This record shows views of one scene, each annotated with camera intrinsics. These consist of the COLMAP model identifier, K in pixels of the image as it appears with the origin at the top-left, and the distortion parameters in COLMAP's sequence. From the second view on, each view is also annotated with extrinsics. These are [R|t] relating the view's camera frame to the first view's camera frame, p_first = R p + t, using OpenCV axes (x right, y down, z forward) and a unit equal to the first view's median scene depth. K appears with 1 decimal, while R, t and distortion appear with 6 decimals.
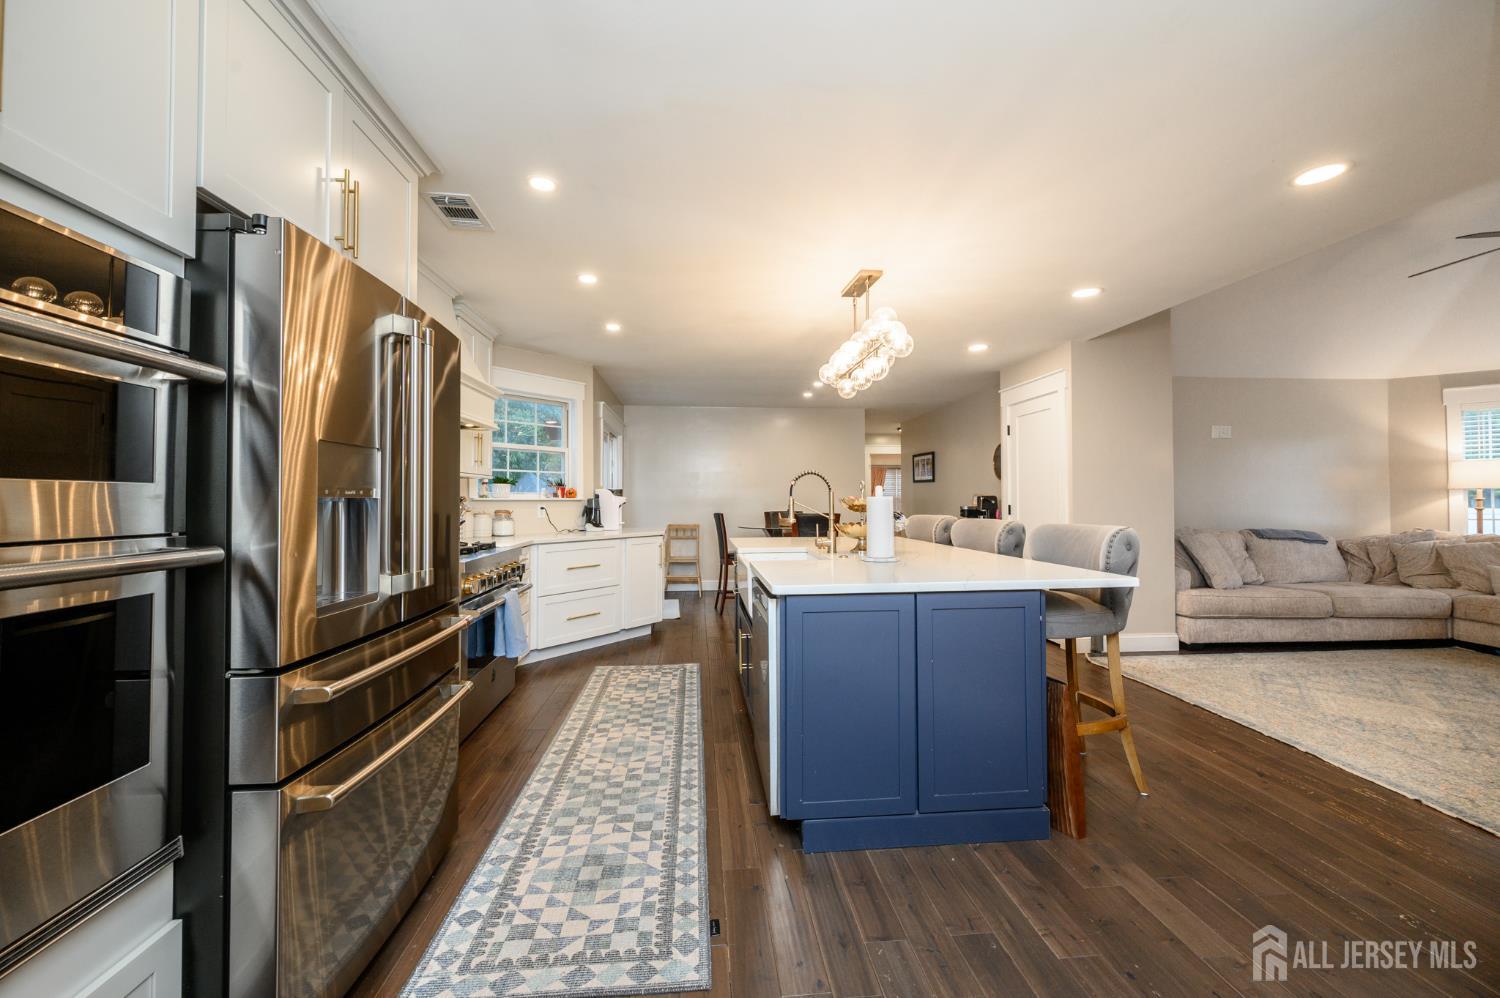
lens RADIAL K [[591.5, 0, 750.0], [0, 591.5, 499.0], [0, 0, 1]] dist [0.000721, -0.000101]
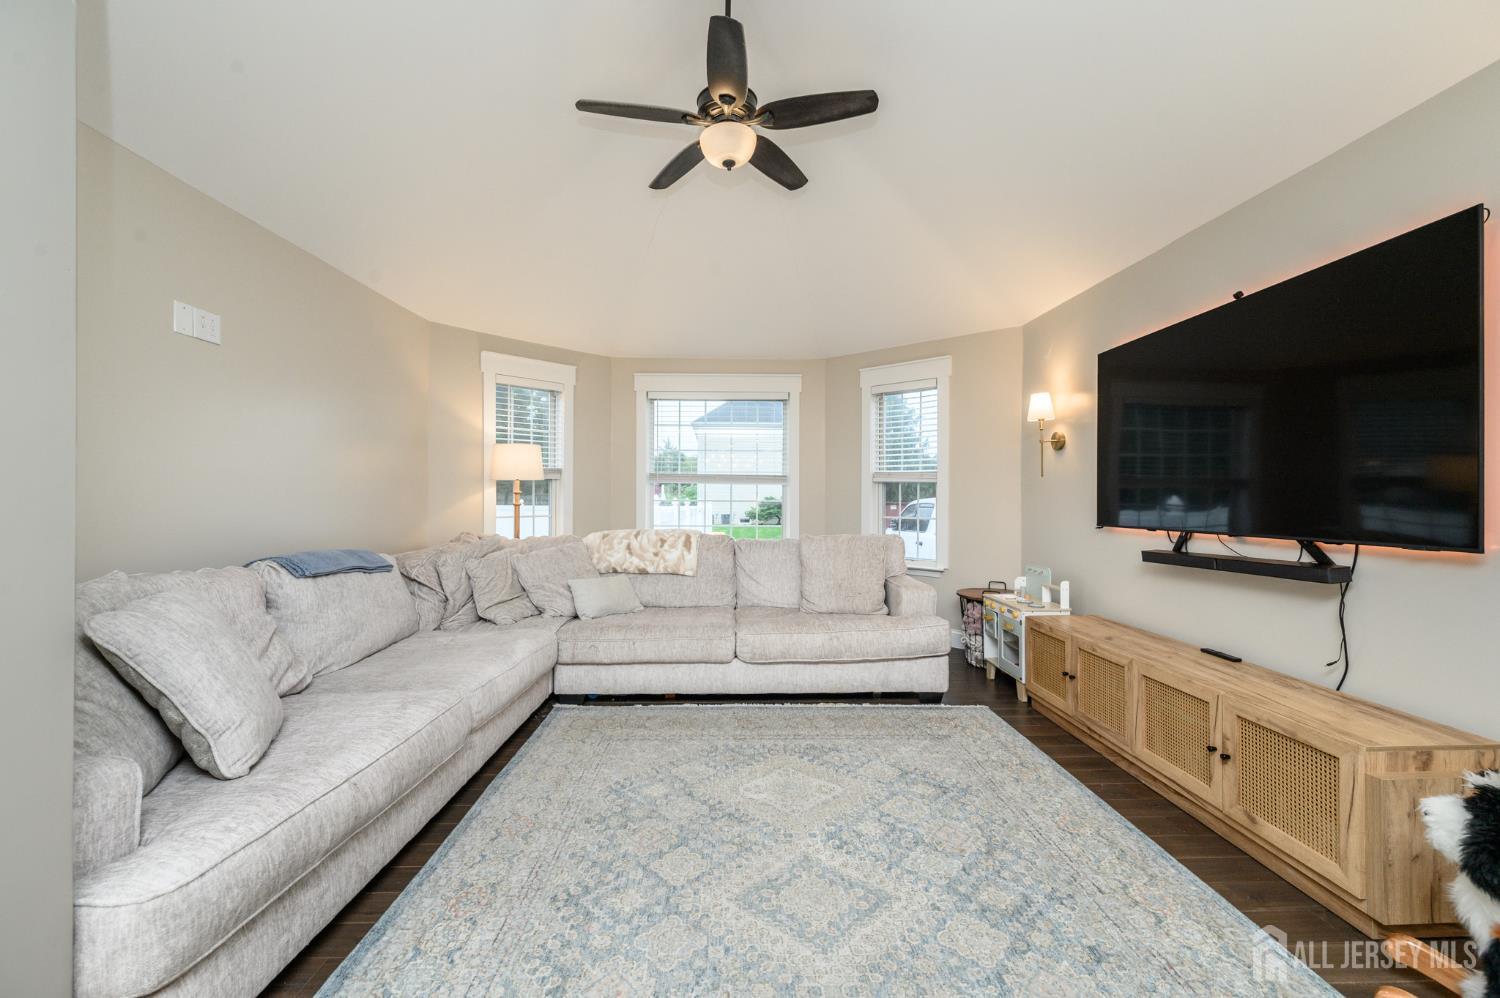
lens RADIAL K [[591.5, 0, 750.0], [0, 591.5, 499.0], [0, 0, 1]] dist [0.000721, -0.000101]
pose [[0.062736, -0.001465, 0.998029, 0.445592], [-0.012626, 0.999918, 0.002261, 0.003112], [-0.997950, -0.012743, 0.062712, 0.638984]]
